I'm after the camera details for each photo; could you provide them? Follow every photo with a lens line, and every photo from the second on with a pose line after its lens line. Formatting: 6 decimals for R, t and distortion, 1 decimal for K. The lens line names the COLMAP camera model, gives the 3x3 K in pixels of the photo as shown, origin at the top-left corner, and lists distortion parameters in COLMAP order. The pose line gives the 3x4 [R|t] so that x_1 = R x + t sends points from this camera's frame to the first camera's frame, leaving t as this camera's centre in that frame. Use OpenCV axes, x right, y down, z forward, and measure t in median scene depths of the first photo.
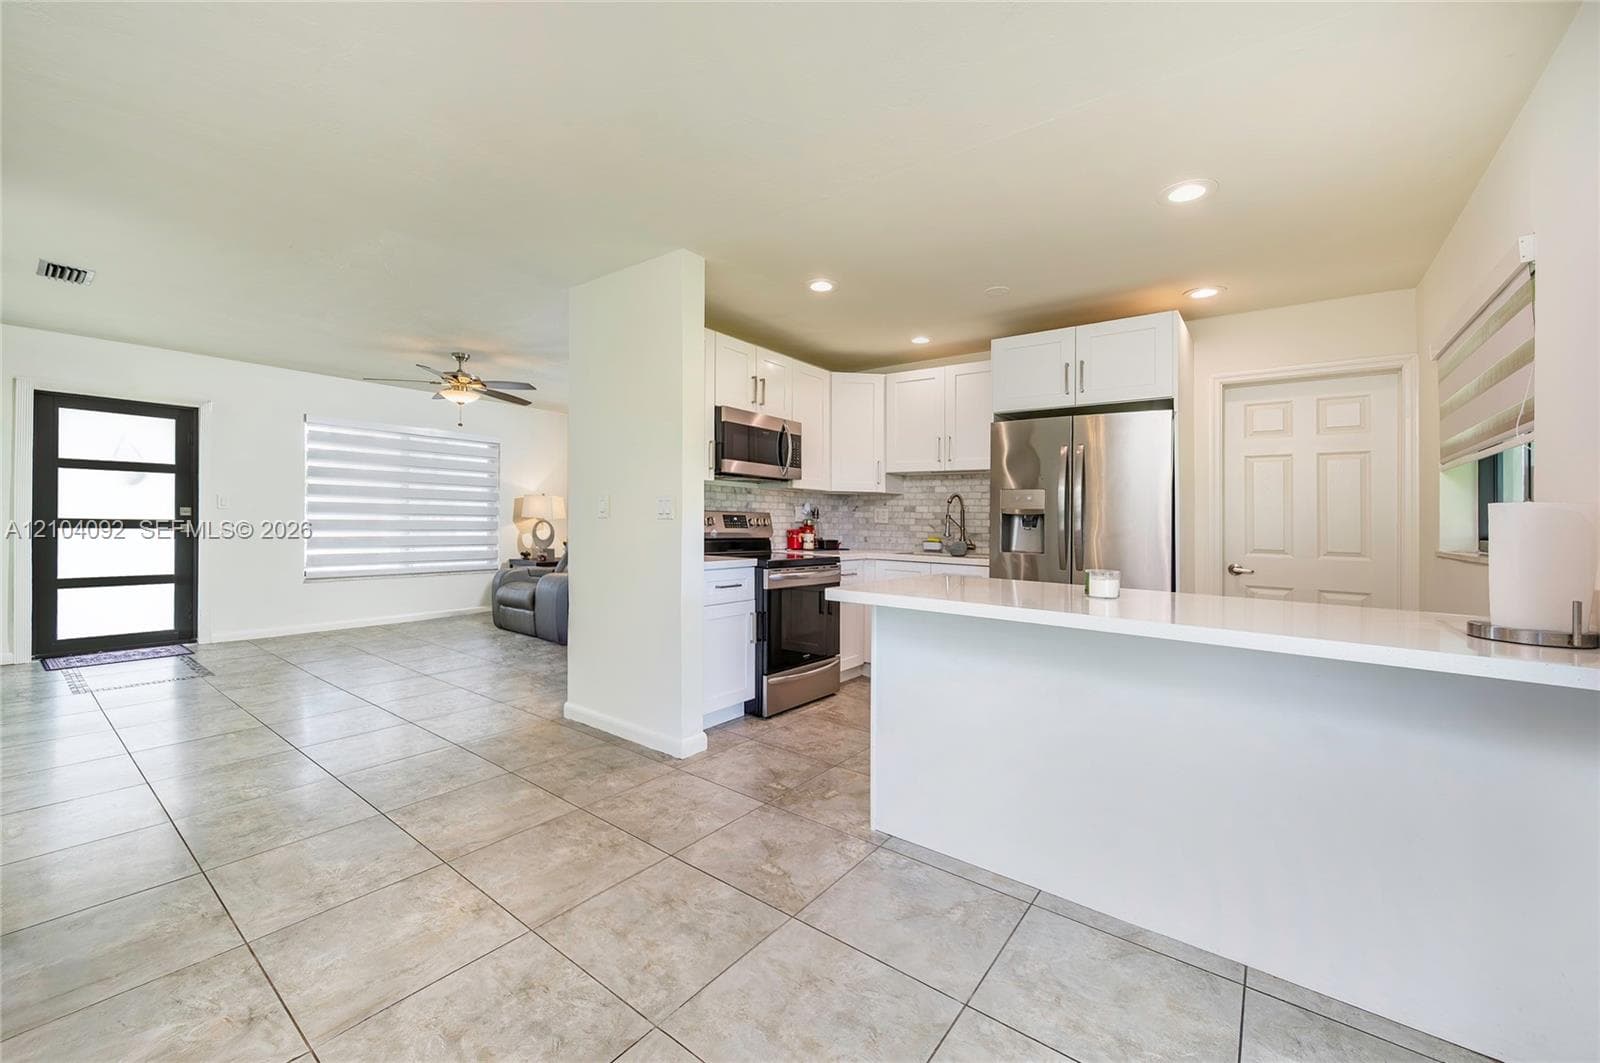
lens RADIAL K [[628.7, 0, 801.4], [0, 628.7, 528.1], [0, 0, 1]] dist [0.003128, 0.000267]
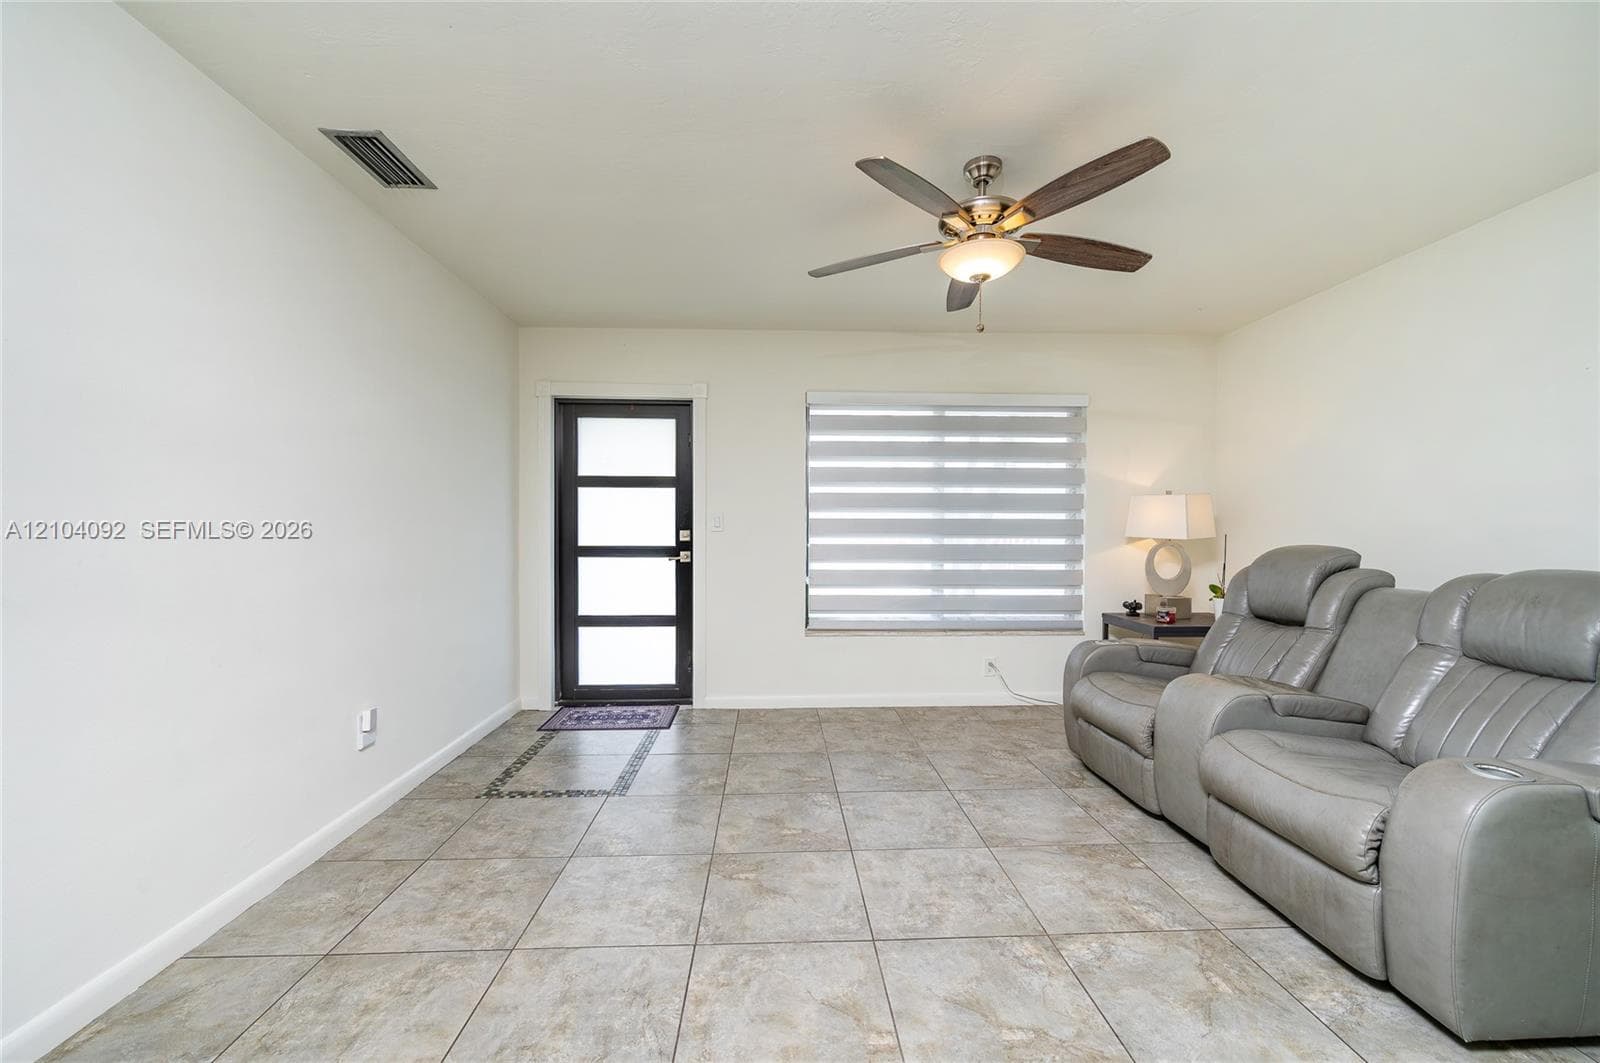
lens RADIAL K [[628.7, 0, 807.1], [0, 628.7, 540.9], [0, 0, 1]] dist [0.003128, 0.000267]
pose [[0.628456, -0.006527, -0.777818, -0.275653], [-0.000114, 0.999964, -0.008483, -0.012665], [0.777845, 0.005420, 0.628432, 0.629929]]
